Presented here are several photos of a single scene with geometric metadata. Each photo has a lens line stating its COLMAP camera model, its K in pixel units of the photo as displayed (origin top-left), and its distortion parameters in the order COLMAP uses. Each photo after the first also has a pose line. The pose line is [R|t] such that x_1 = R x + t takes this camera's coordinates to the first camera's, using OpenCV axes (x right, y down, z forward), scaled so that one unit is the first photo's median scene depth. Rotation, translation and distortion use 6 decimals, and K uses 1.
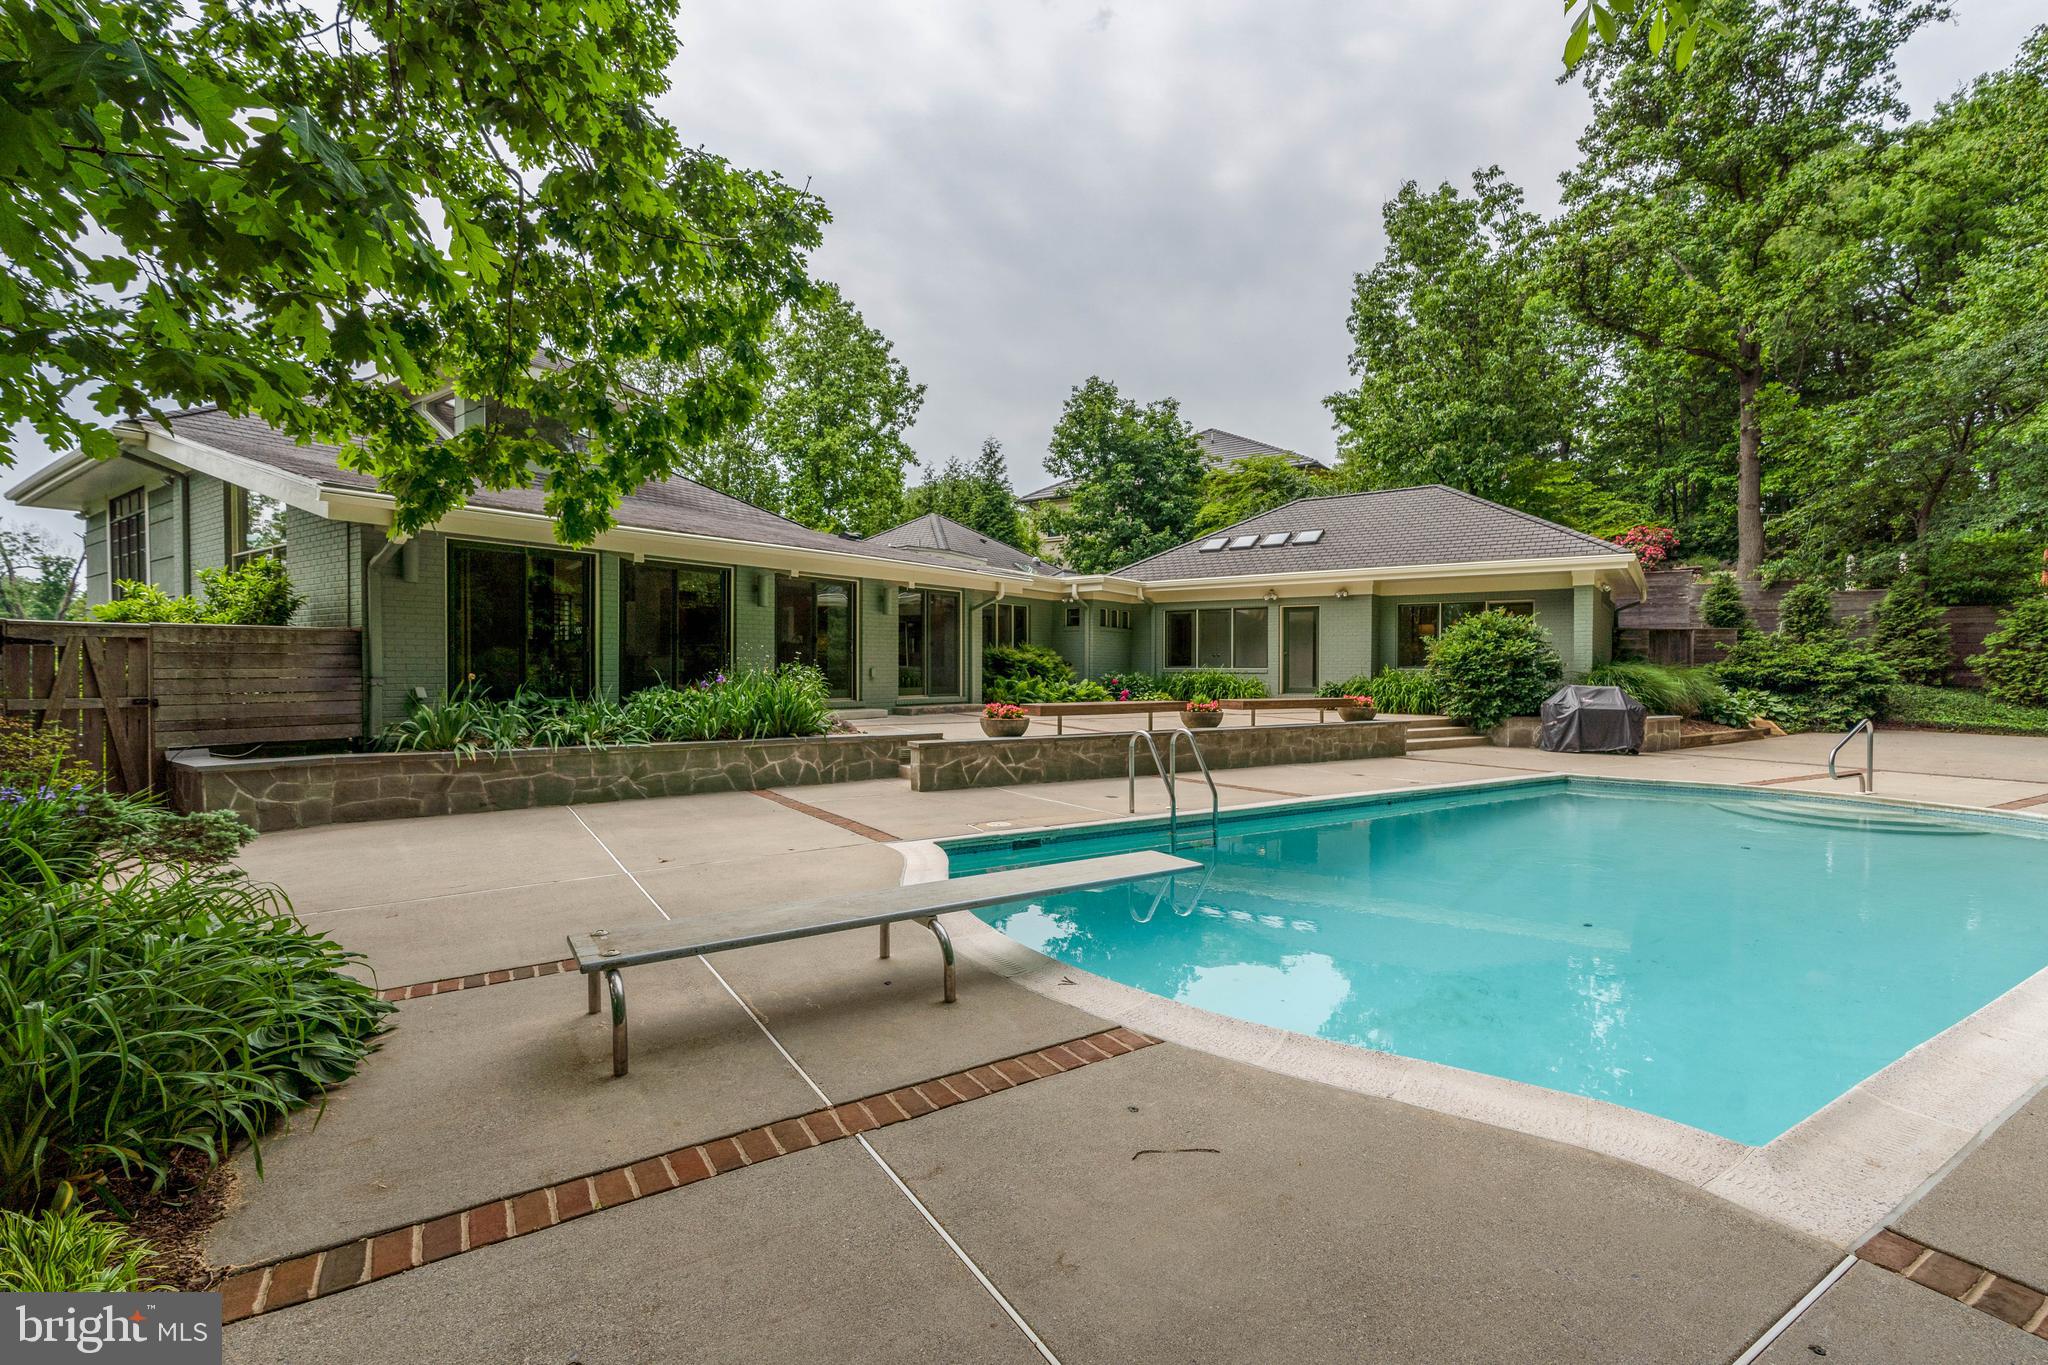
lens RADIAL K [[947.2, 0, 1033.1], [0, 947.2, 687.7], [0, 0, 1]] dist [-0.000938, -0.000100]
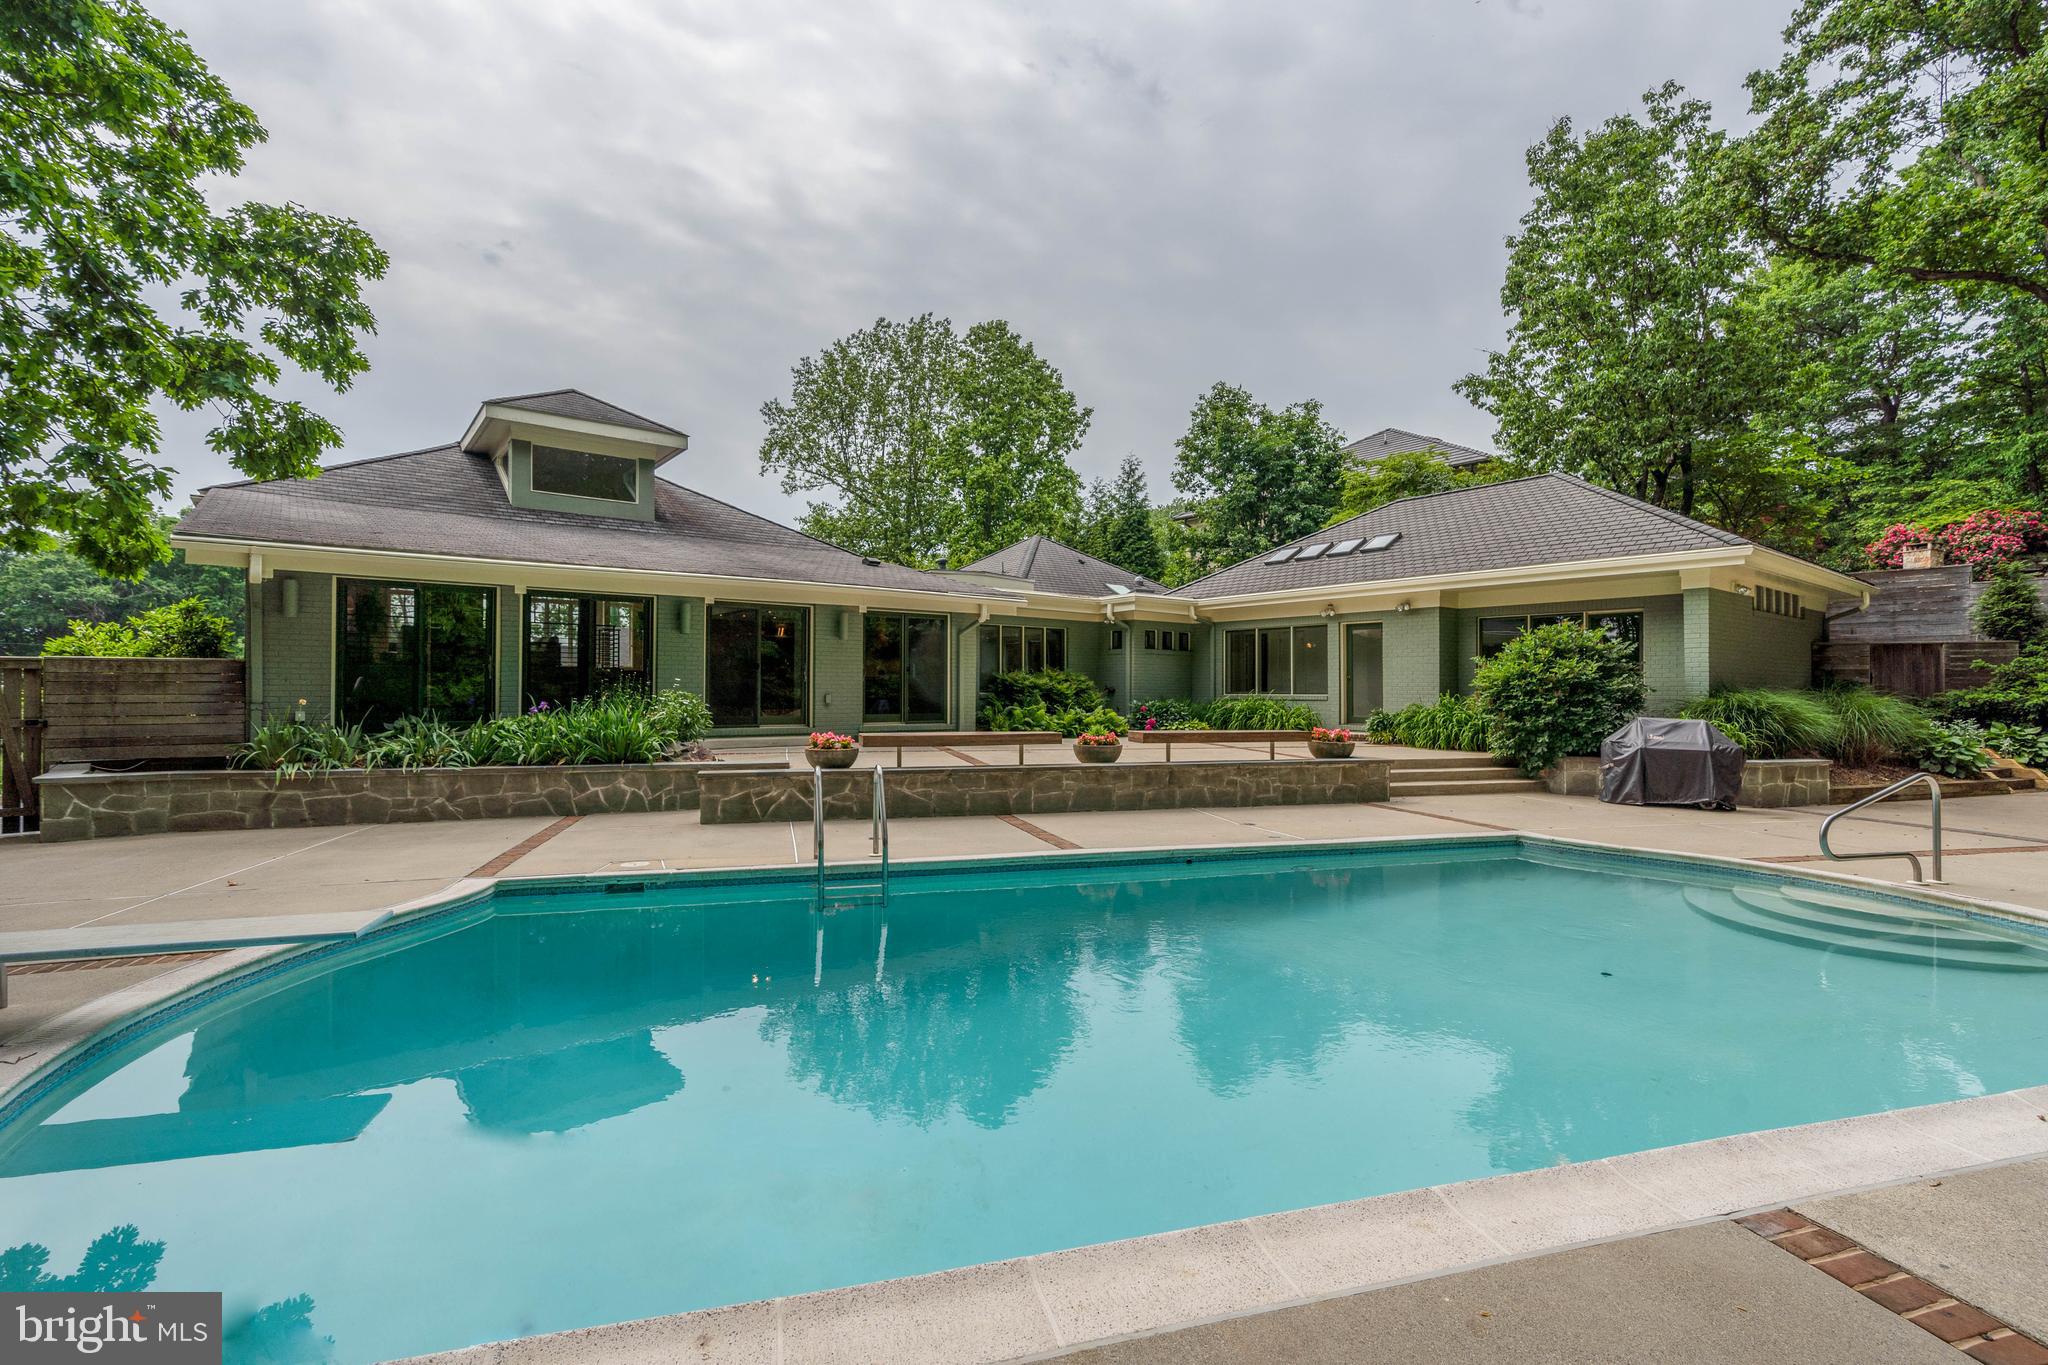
lens RADIAL K [[947.2, 0, 1033.1], [0, 947.2, 687.7], [0, 0, 1]] dist [-0.000938, -0.000100]
pose [[0.958315, -0.000539, -0.285714, 0.275120], [-0.006949, 0.999658, -0.025194, -0.003536], [0.285630, 0.026129, 0.957984, 0.101701]]
